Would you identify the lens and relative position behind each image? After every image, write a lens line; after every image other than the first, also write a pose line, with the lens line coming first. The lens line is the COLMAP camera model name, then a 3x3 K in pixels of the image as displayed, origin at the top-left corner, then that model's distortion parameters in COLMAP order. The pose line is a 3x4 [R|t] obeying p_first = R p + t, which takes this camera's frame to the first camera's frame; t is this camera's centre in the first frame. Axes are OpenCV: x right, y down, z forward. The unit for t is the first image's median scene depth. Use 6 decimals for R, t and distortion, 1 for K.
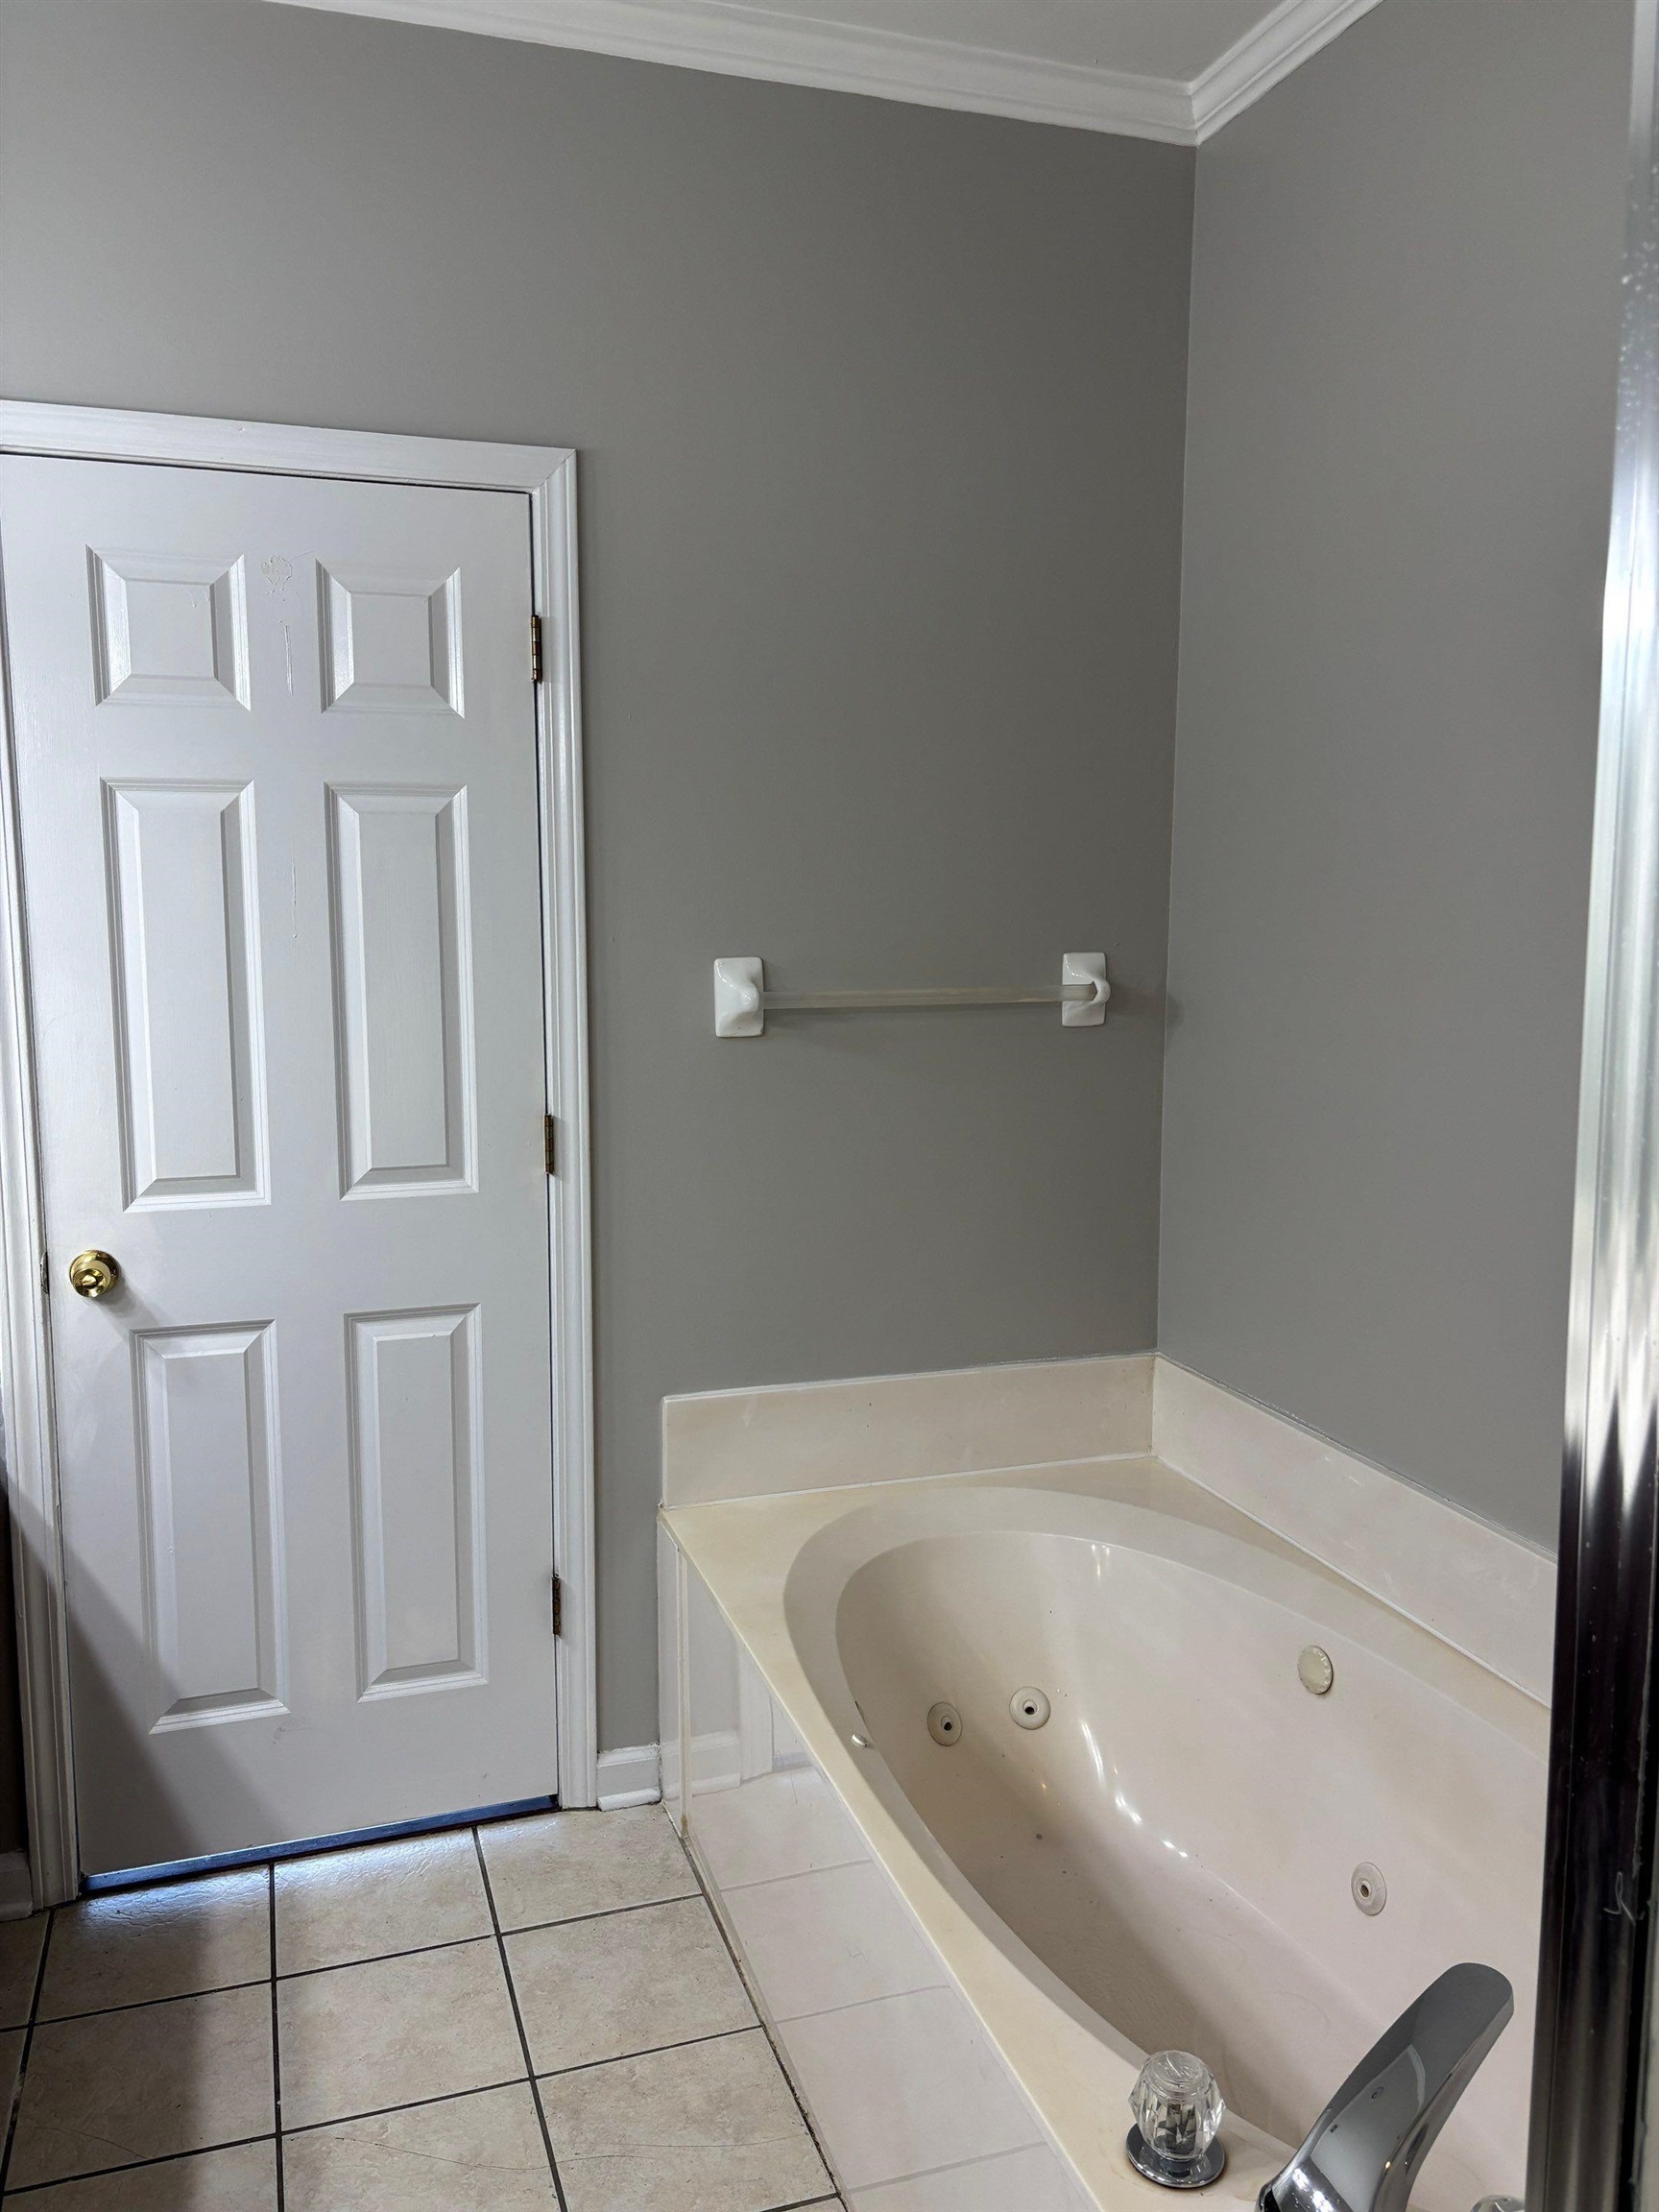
lens RADIAL K [[1674.2, 0, 825.4], [0, 1674.2, 1104.5], [0, 0, 1]] dist [0.046478, -0.055670]
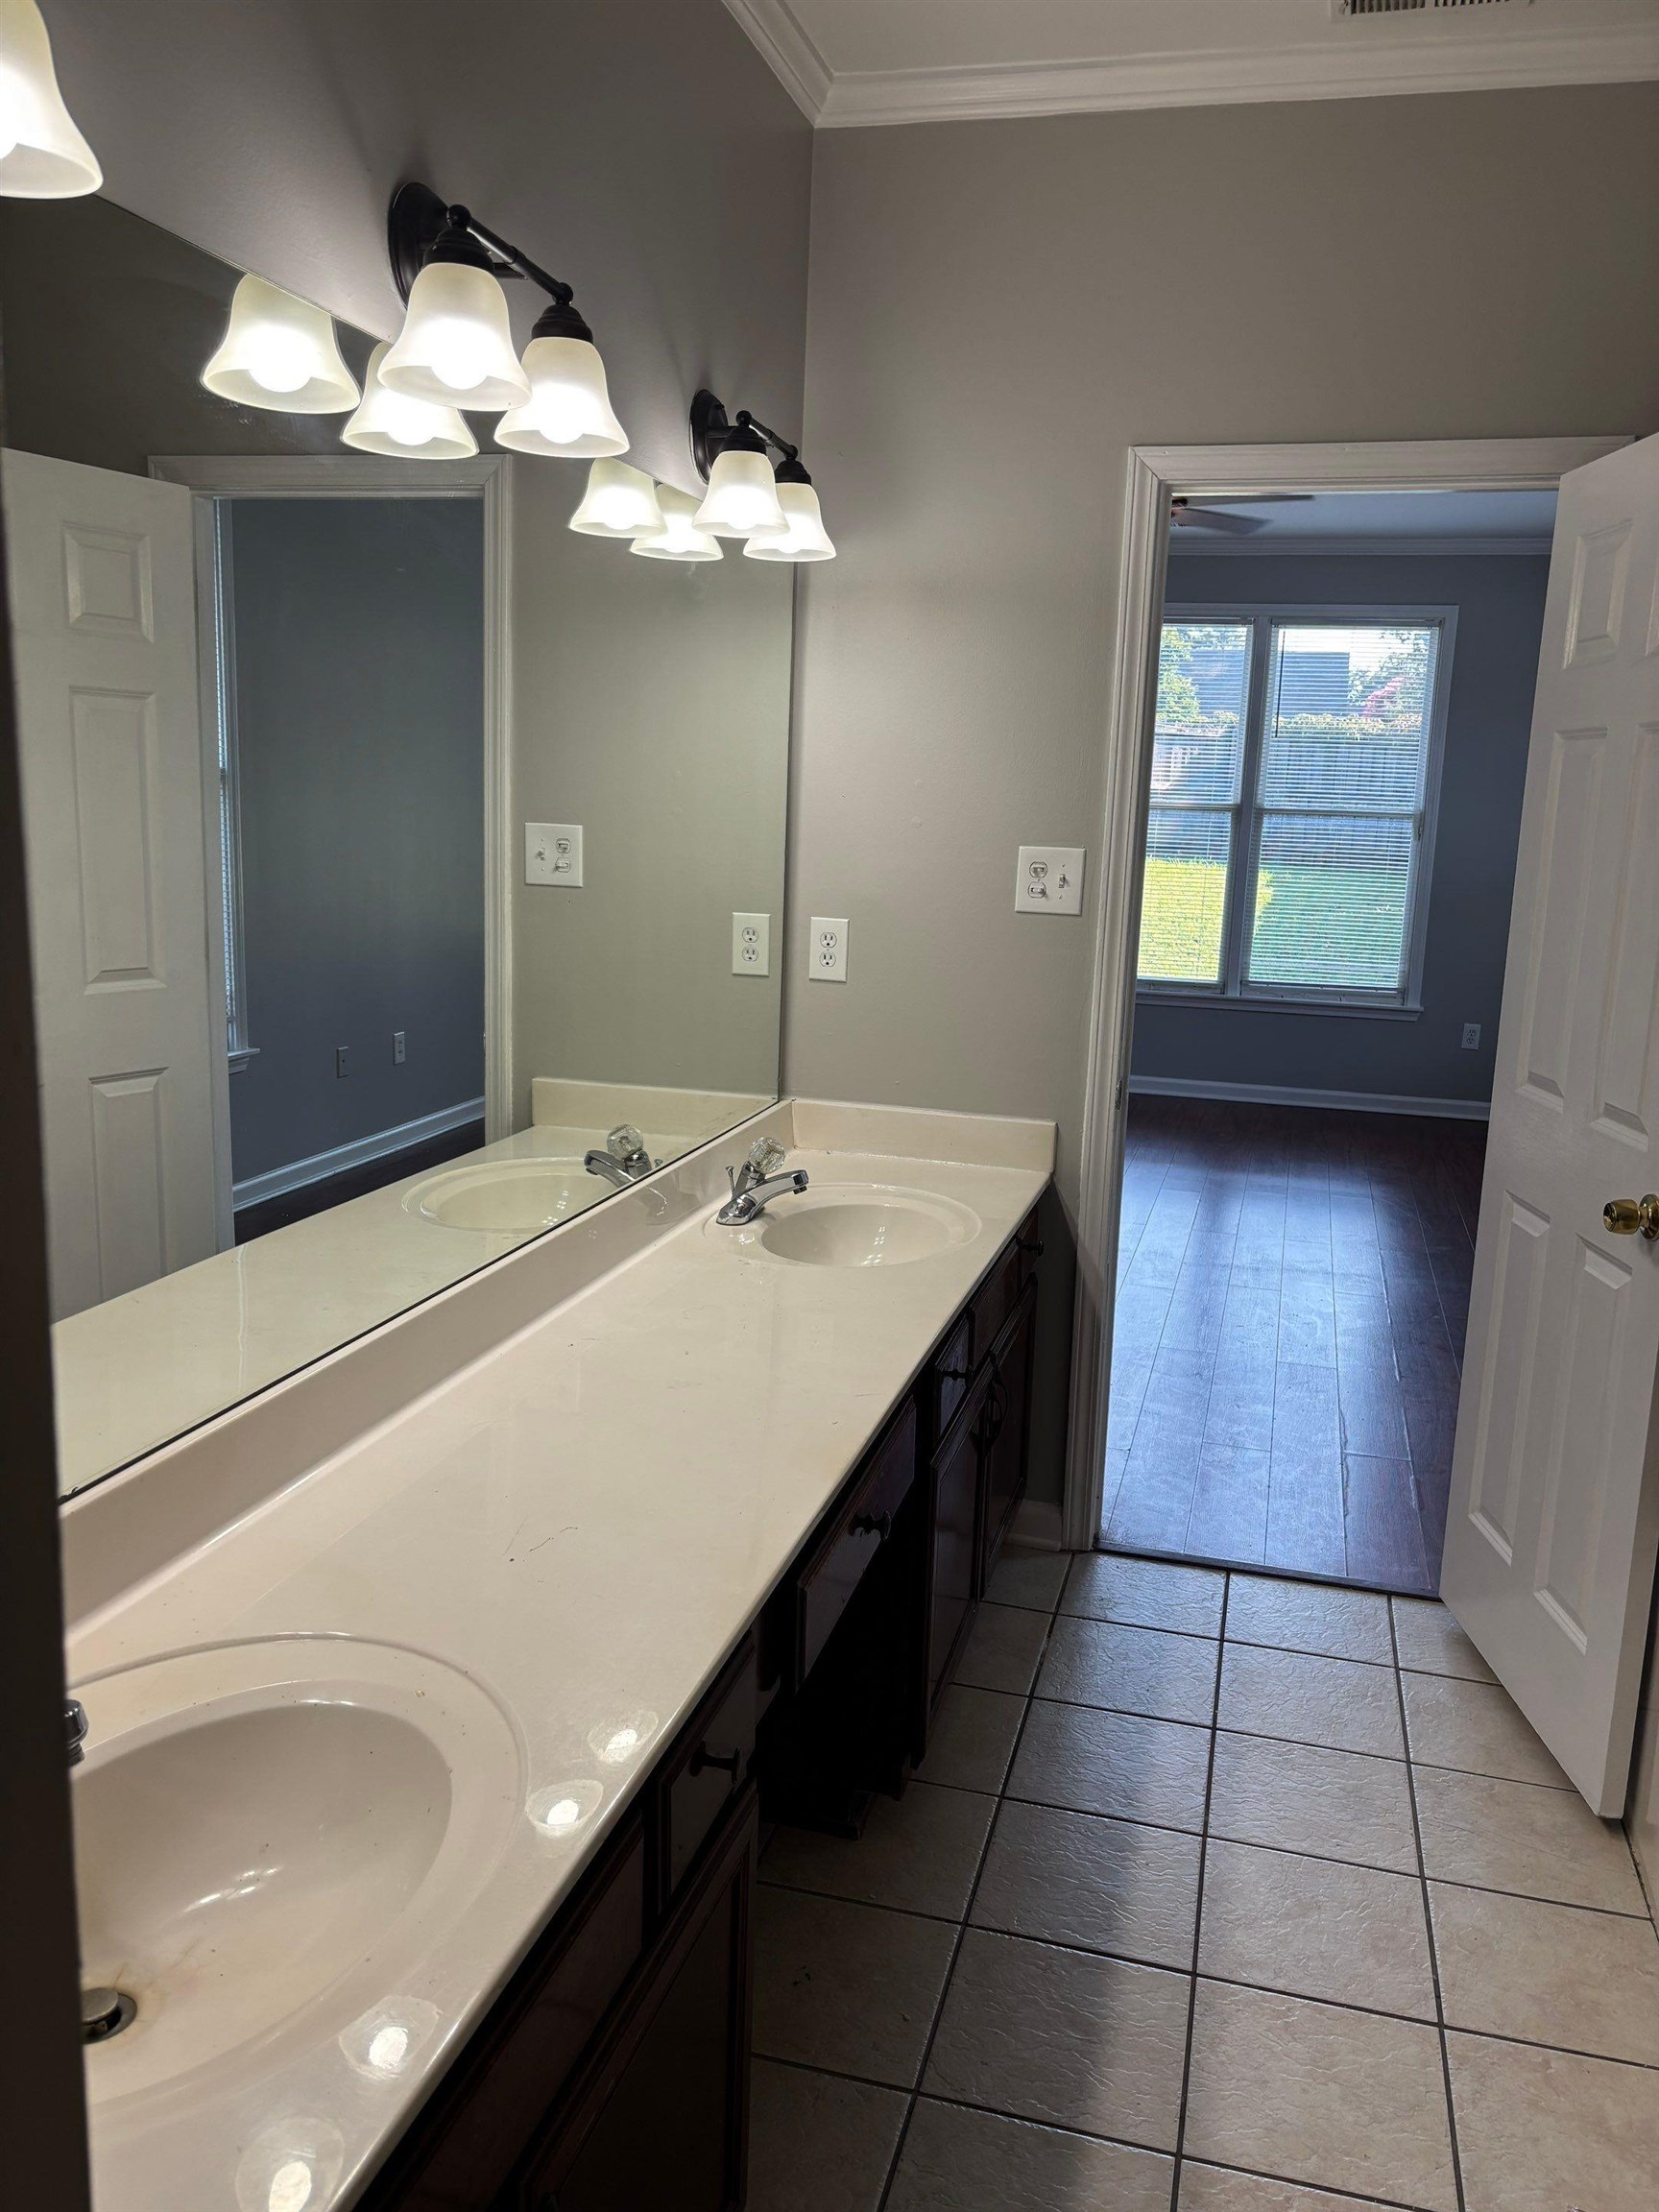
lens RADIAL K [[1674.2, 0, 835.3], [0, 1674.2, 1101.1], [0, 0, 1]] dist [0.046478, -0.055670]
pose [[0.827221, 0.125400, -0.547704, 0.098397], [-0.102842, 0.992101, 0.071821, 0.033863], [0.552384, -0.003084, 0.833584, -0.283322]]
